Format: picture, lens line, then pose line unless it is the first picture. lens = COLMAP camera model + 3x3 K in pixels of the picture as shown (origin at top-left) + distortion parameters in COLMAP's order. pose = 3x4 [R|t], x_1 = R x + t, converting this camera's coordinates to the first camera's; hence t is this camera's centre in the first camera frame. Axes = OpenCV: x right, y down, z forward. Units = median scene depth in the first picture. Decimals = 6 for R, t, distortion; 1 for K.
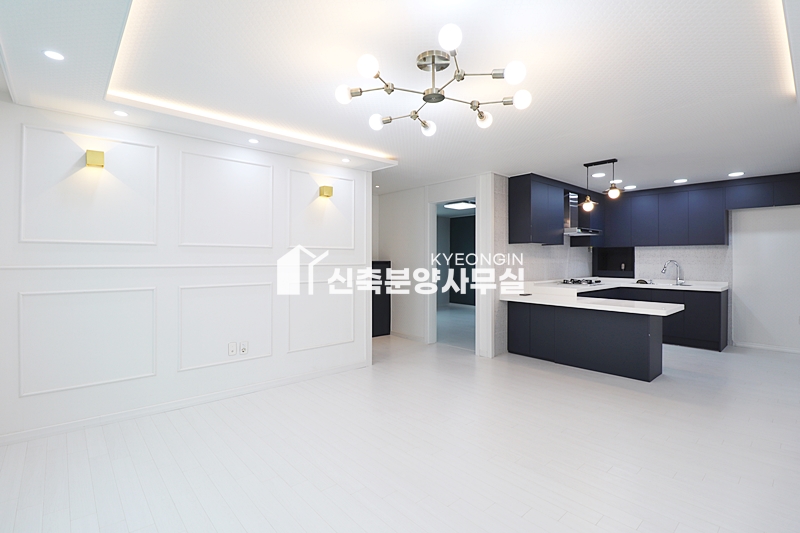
lens RADIAL K [[366.3, 0, 398.6], [0, 366.3, 259.5], [0, 0, 1]] dist [0.000690, -0.014511]
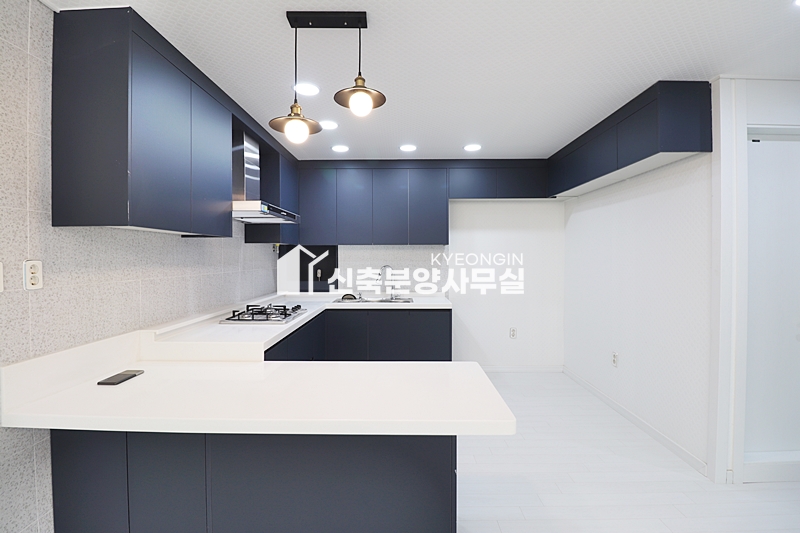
lens RADIAL K [[366.3, 0, 398.6], [0, 366.3, 259.5], [0, 0, 1]] dist [0.000690, -0.014511]
pose [[0.666682, -0.011157, 0.745259, 0.240779], [0.003012, 0.999920, 0.012276, -0.017570], [-0.745336, -0.005940, 0.666663, 0.521989]]
